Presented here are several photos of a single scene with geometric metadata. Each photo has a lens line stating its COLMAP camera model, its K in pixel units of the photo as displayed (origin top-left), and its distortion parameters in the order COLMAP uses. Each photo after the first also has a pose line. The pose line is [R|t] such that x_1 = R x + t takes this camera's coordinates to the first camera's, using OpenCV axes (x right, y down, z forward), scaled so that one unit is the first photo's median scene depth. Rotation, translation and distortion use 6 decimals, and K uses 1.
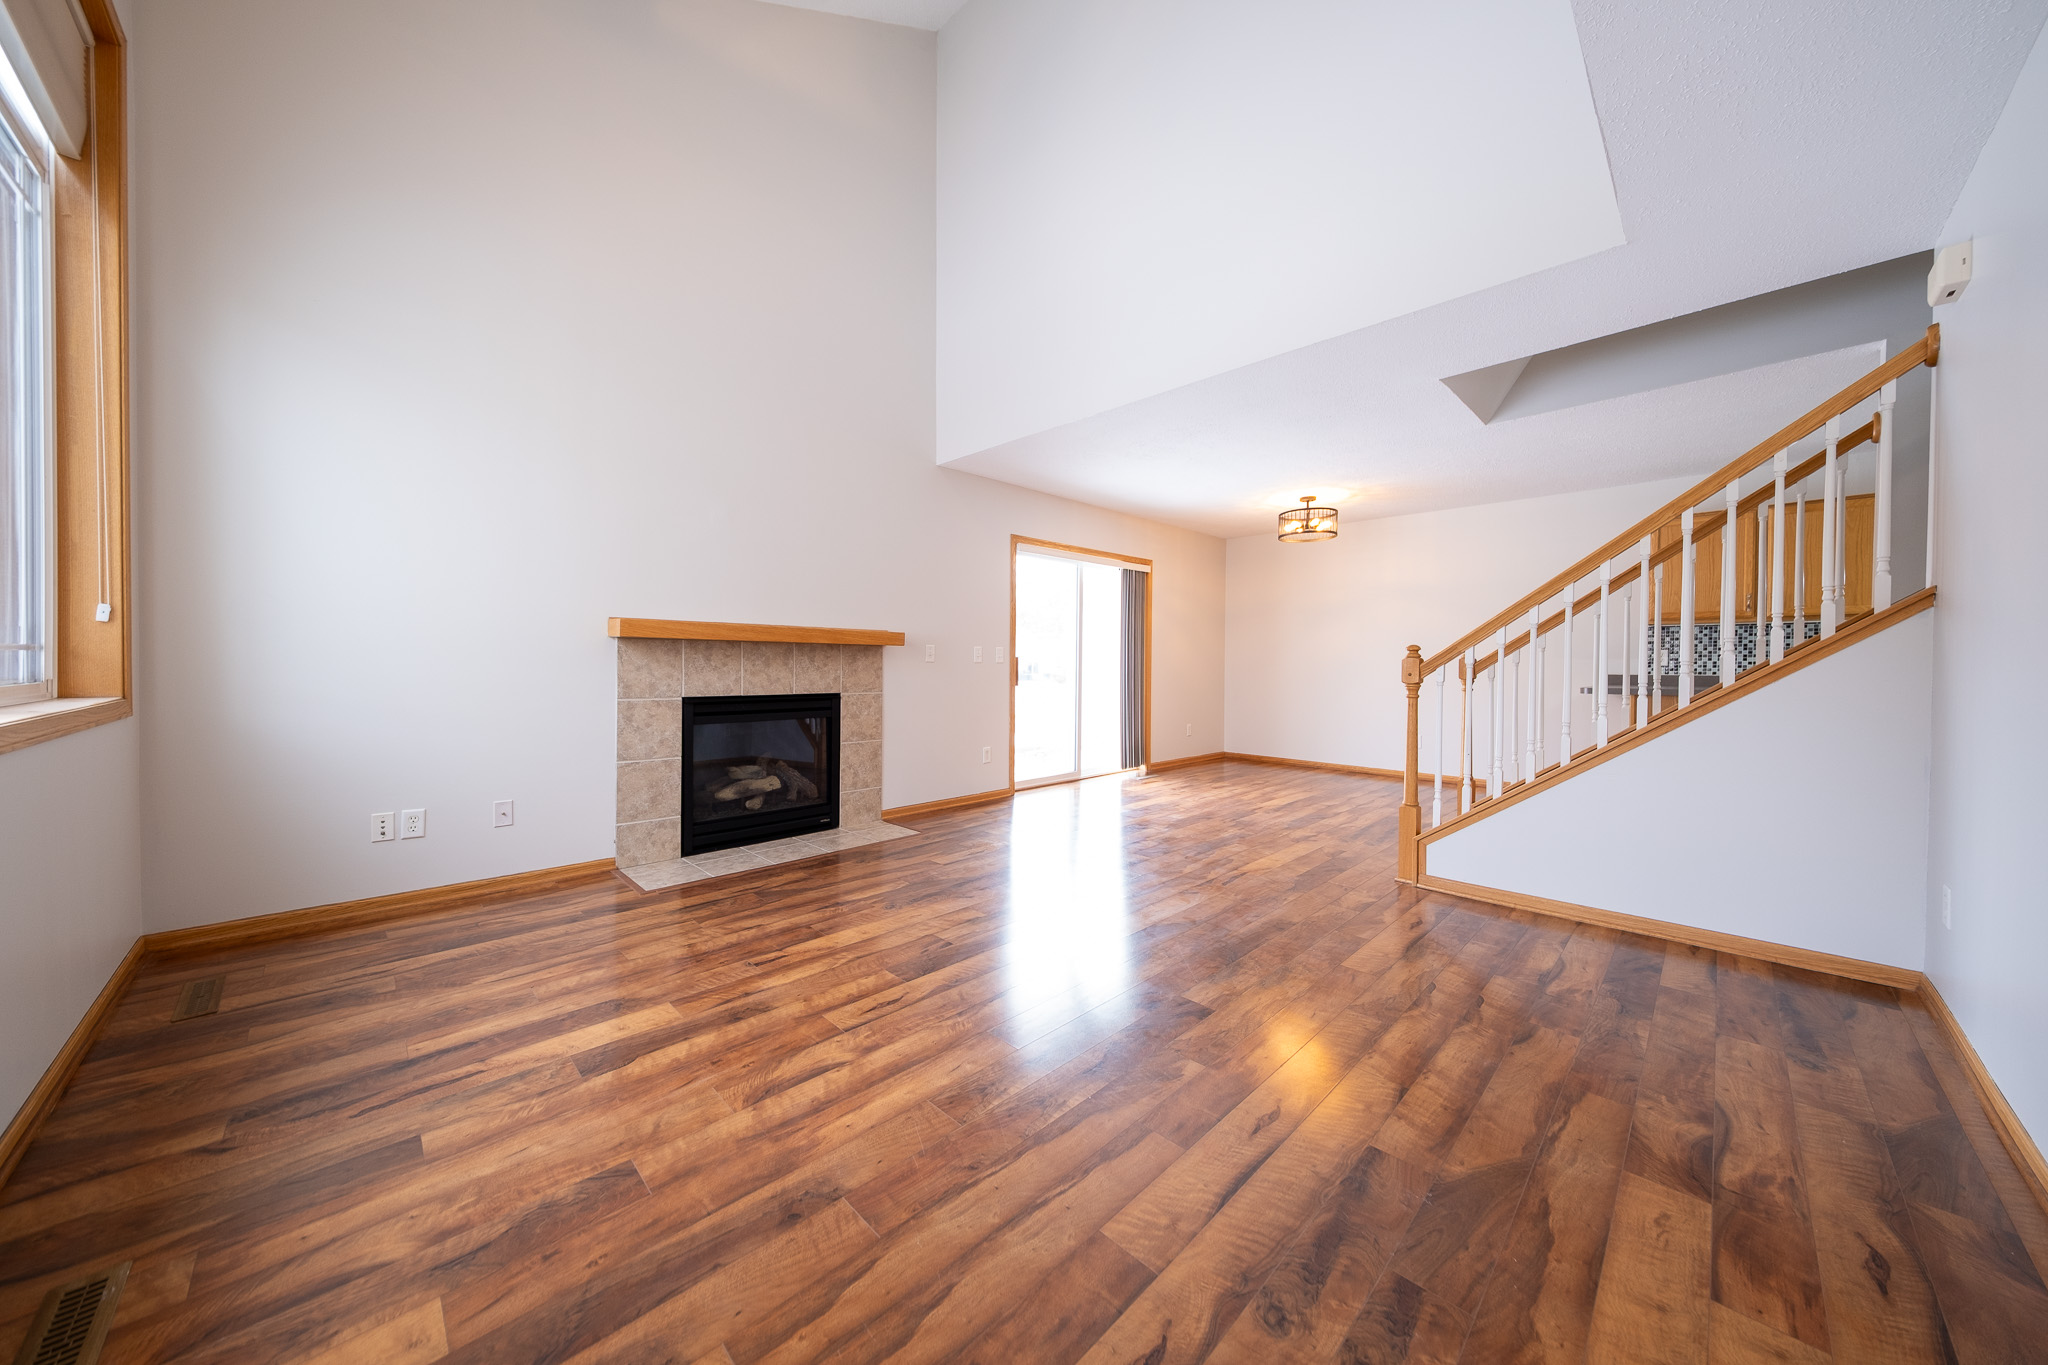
lens RADIAL K [[690.7, 0, 1021.0], [0, 690.7, 674.4], [0, 0, 1]] dist [0.012861, -0.005083]
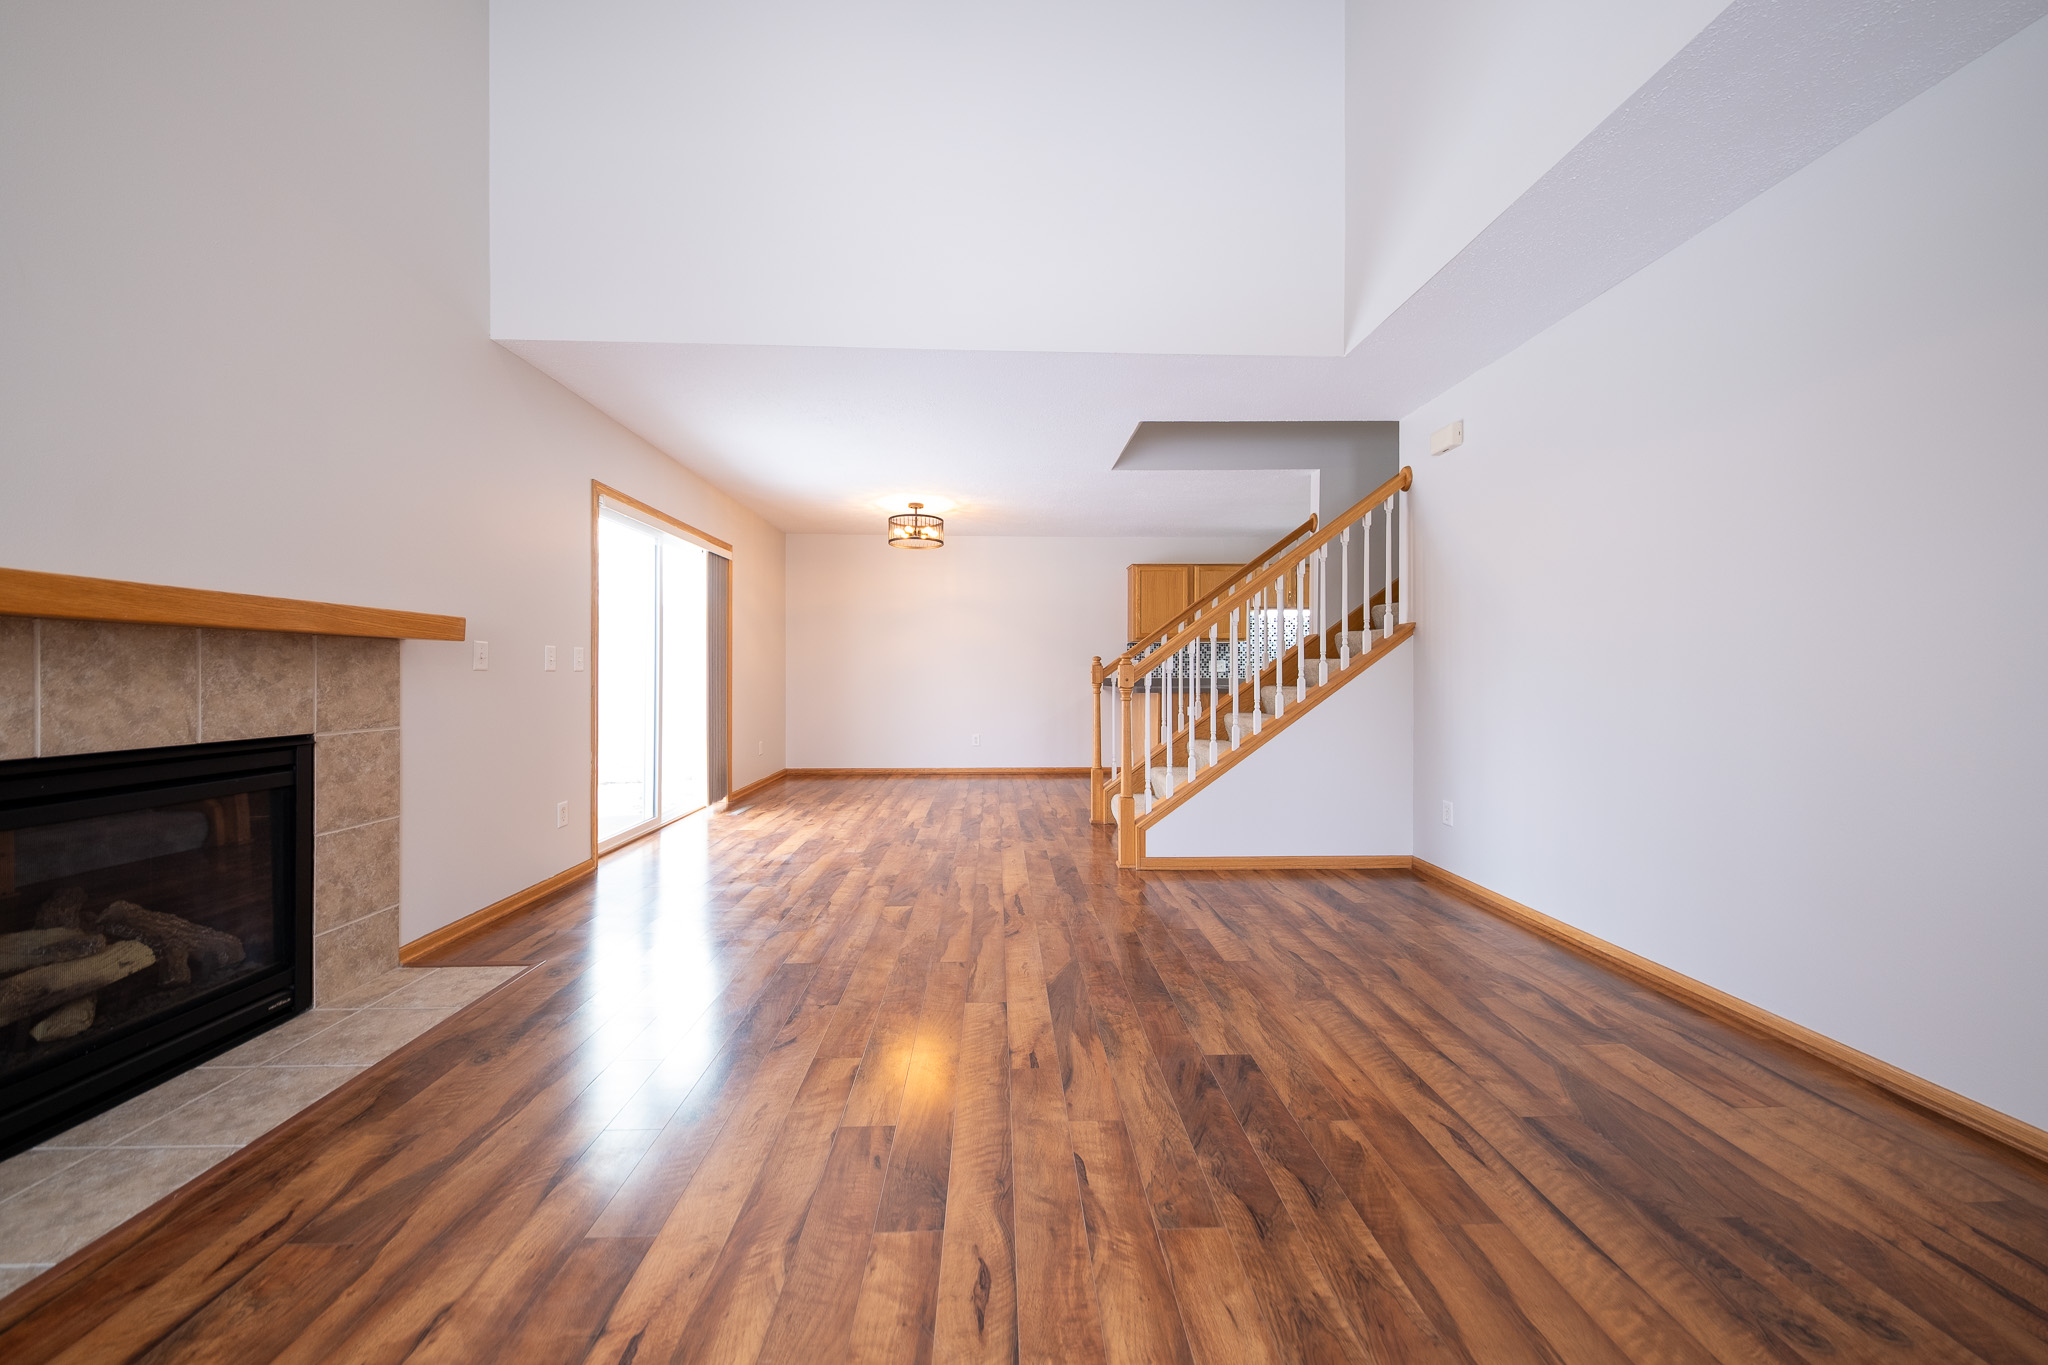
lens RADIAL K [[690.7, 0, 1021.0], [0, 690.7, 674.4], [0, 0, 1]] dist [0.012861, -0.005083]
pose [[0.674979, -0.007993, 0.737794, -0.418755], [0.015148, 0.999881, -0.003025, -0.008954], [-0.737681, 0.013218, 0.675020, 0.431912]]
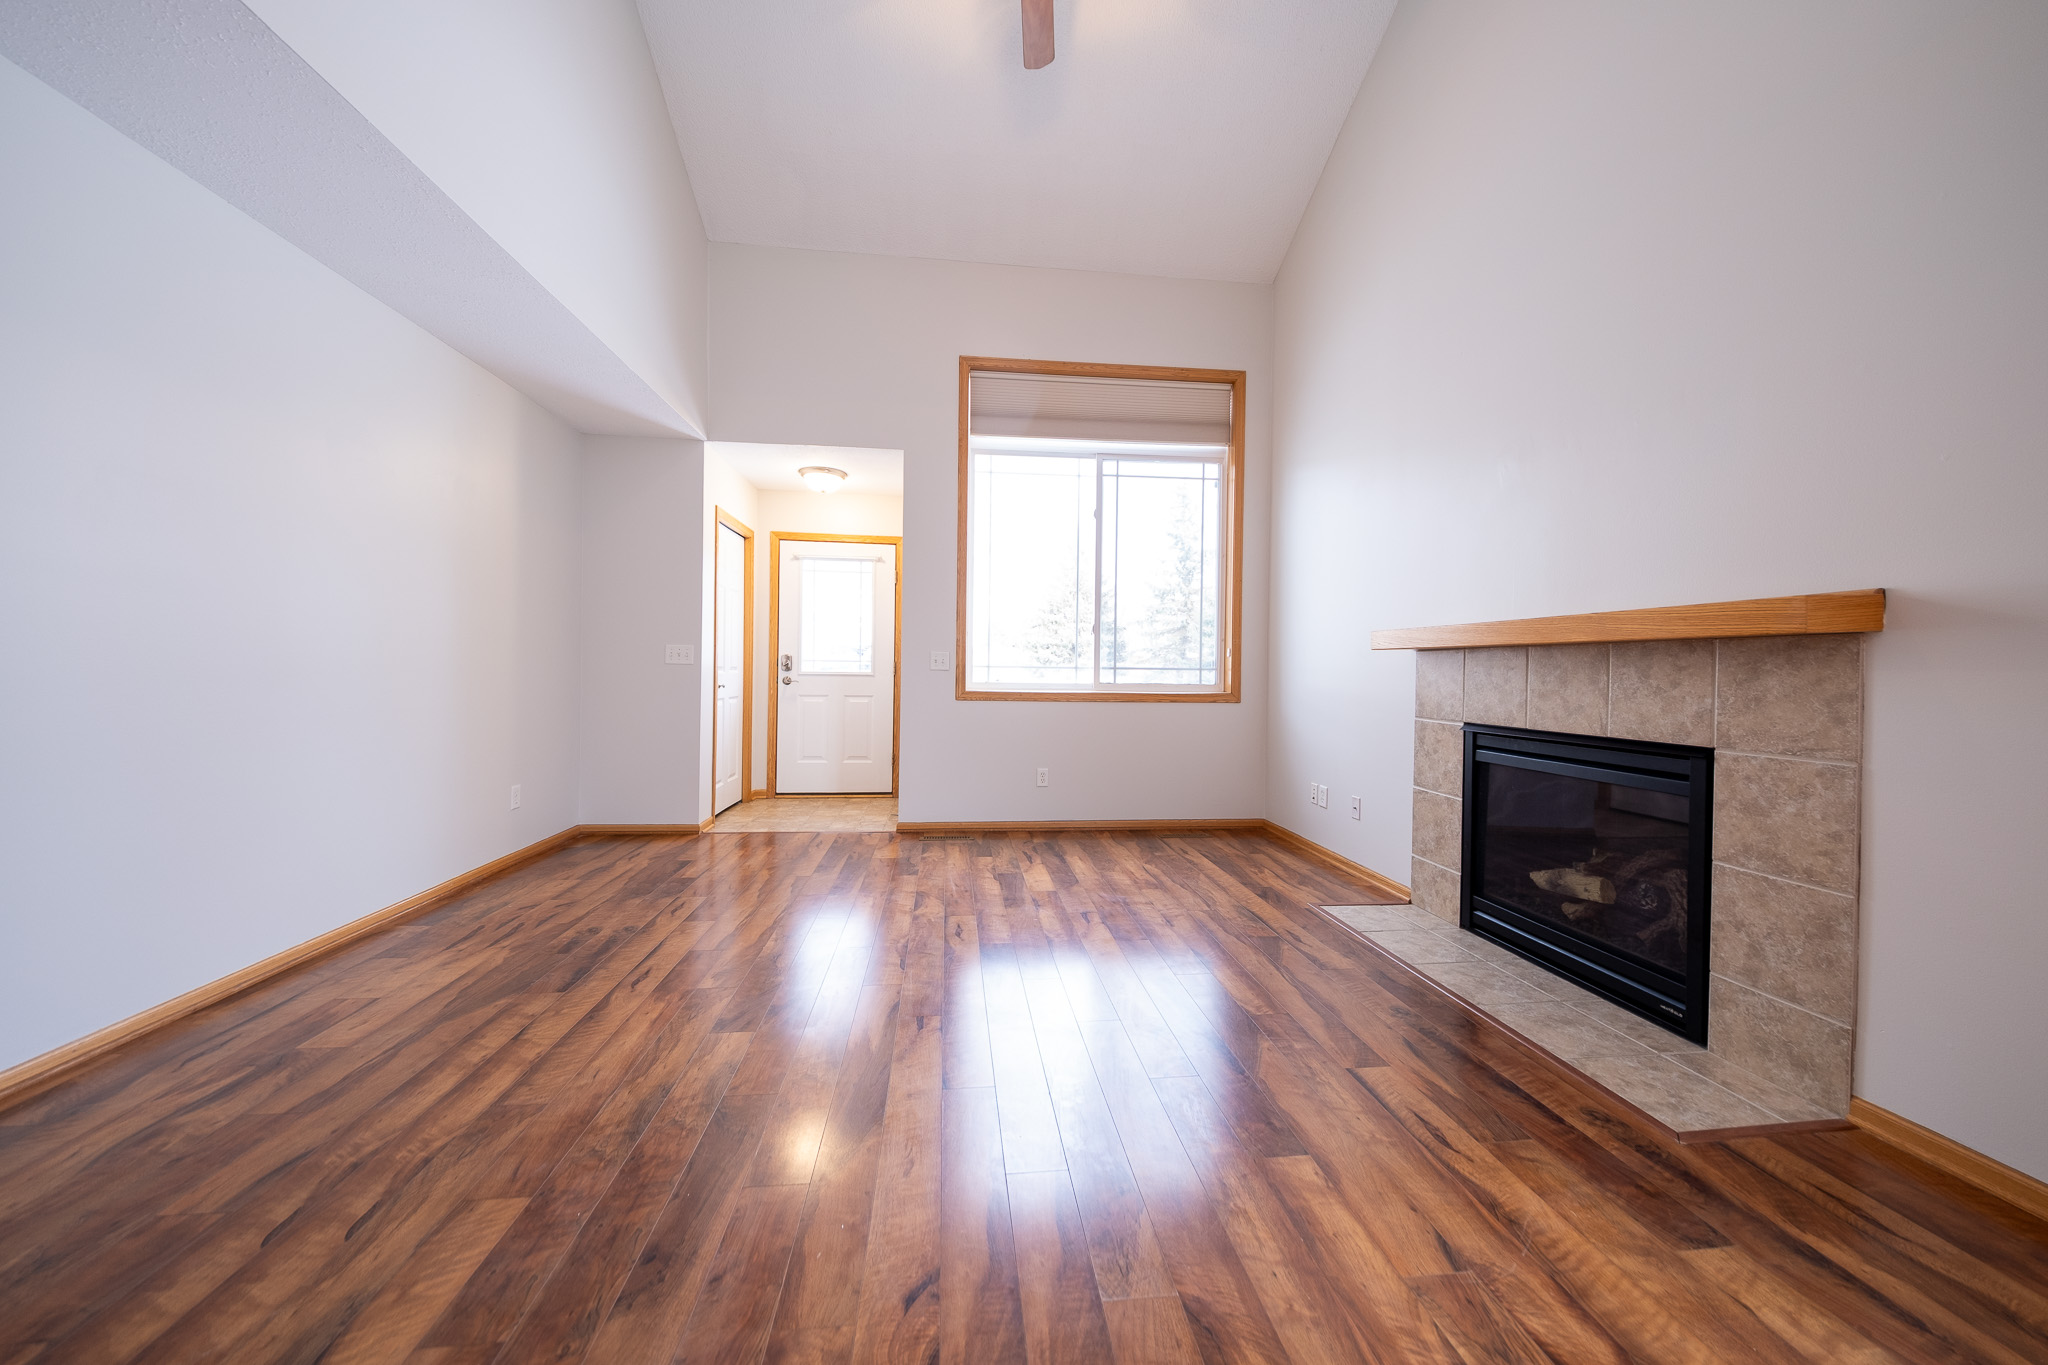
lens RADIAL K [[691.0, 0, 1015.9], [0, 691.0, 675.0], [0, 0, 1]] dist [0.027503, -0.005293]
pose [[-0.627036, -0.010474, -0.778920, 0.548893], [-0.030193, 0.999485, 0.010865, -0.016926], [0.778405, 0.030331, -0.627030, 1.365068]]
